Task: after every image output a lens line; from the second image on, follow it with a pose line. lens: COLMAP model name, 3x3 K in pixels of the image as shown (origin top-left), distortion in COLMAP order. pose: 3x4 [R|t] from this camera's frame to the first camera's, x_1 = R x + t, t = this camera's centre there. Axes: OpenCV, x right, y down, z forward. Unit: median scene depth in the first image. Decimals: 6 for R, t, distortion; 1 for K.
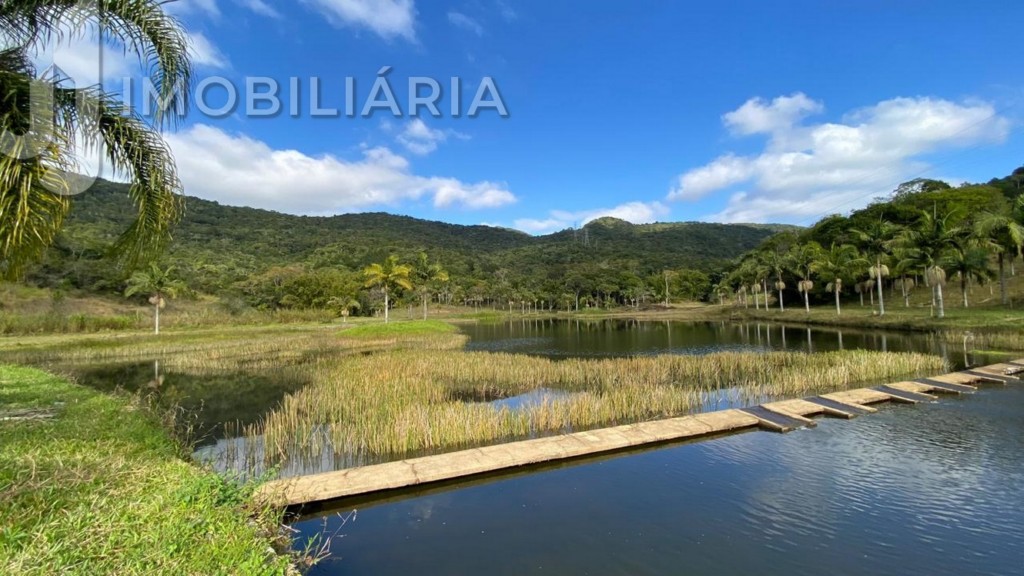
lens RADIAL K [[412.7, 0, 510.0], [0, 412.7, 287.9], [0, 0, 1]] dist [-0.002543, -0.000399]
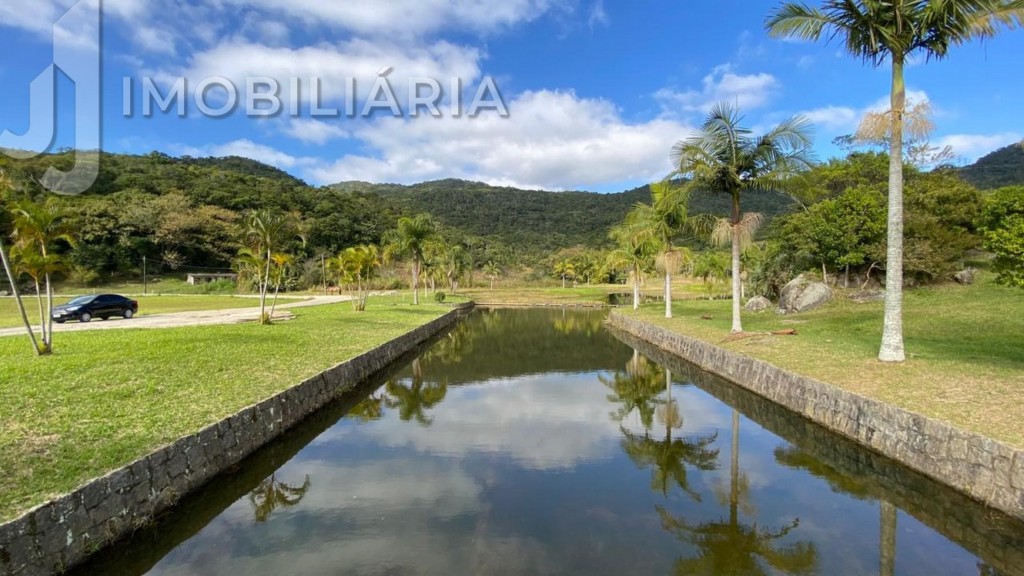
lens RADIAL K [[412.7, 0, 509.8], [0, 412.7, 297.9], [0, 0, 1]] dist [-0.002543, -0.000399]
pose [[0.749992, 0.054981, -0.659158, 0.212791], [0.015993, 0.994741, 0.101168, -0.021738], [0.661253, -0.086417, 0.745169, -0.193009]]
